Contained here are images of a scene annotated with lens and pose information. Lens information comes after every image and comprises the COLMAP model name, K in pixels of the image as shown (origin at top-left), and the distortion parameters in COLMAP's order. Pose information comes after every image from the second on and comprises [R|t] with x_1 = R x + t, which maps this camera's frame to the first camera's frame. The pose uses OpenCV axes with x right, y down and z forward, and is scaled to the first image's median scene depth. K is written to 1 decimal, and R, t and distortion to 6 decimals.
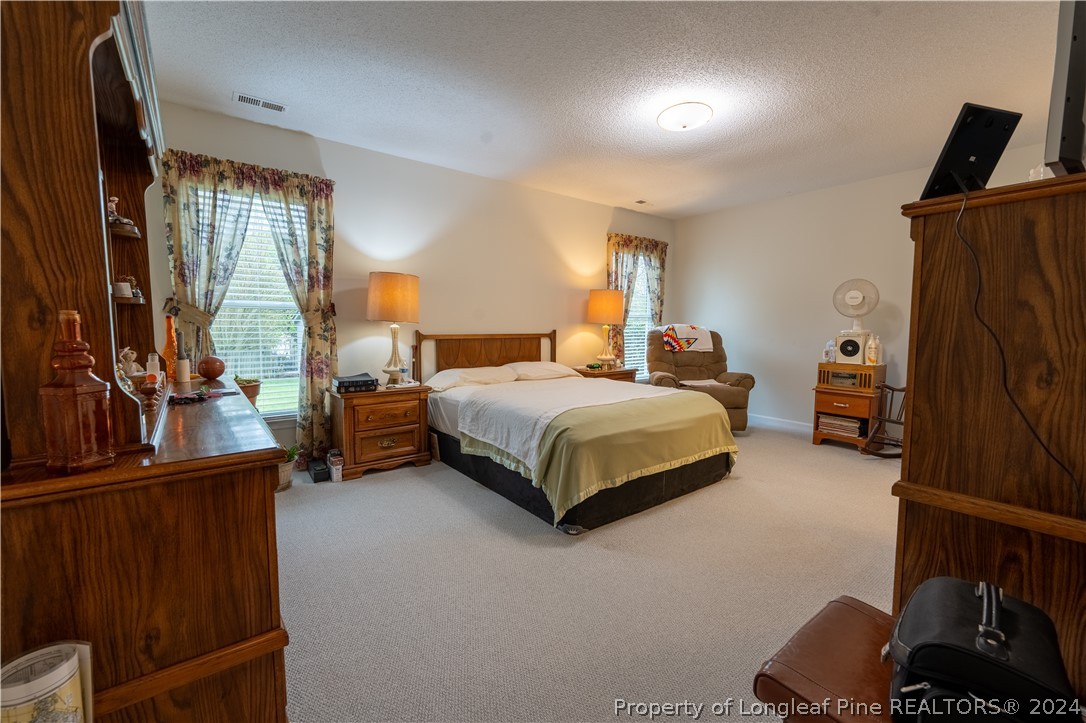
lens RADIAL K [[443.4, 0, 543.0], [0, 443.4, 361.5], [0, 0, 1]] dist [-0.001749, -0.000504]
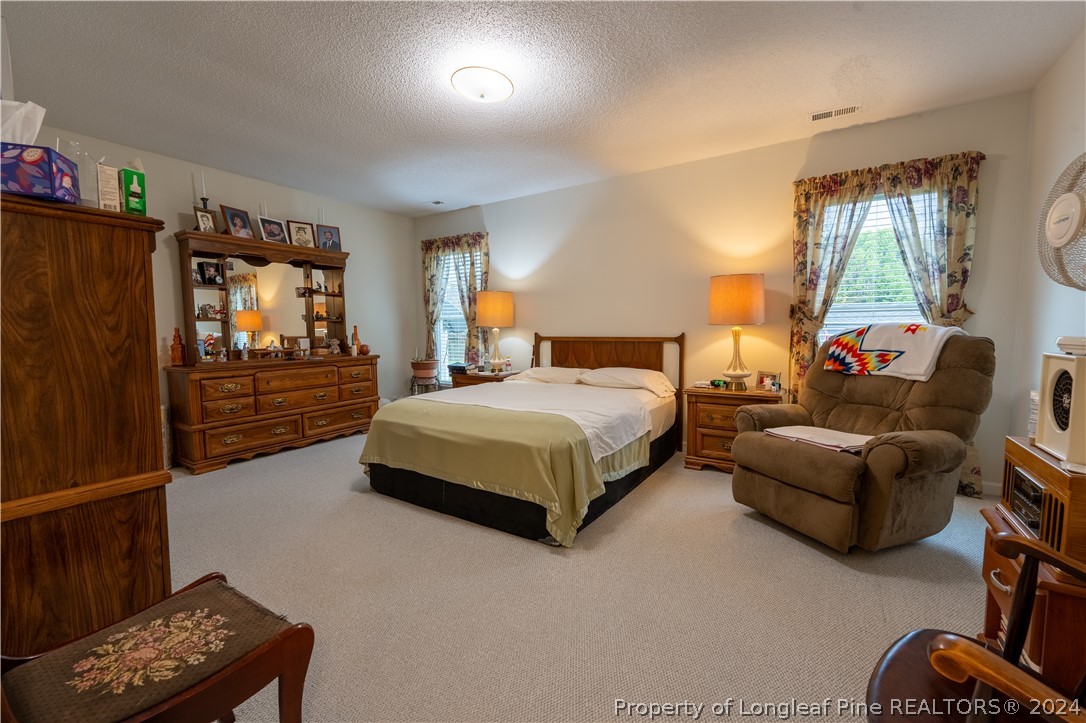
lens RADIAL K [[443.4, 0, 543.0], [0, 443.4, 361.5], [0, 0, 1]] dist [-0.001749, -0.000504]
pose [[0.337198, 0.063475, -0.939291, 0.704063], [-0.067851, 0.996768, 0.043001, -0.037257], [0.938985, 0.049232, 0.340415, 0.493146]]
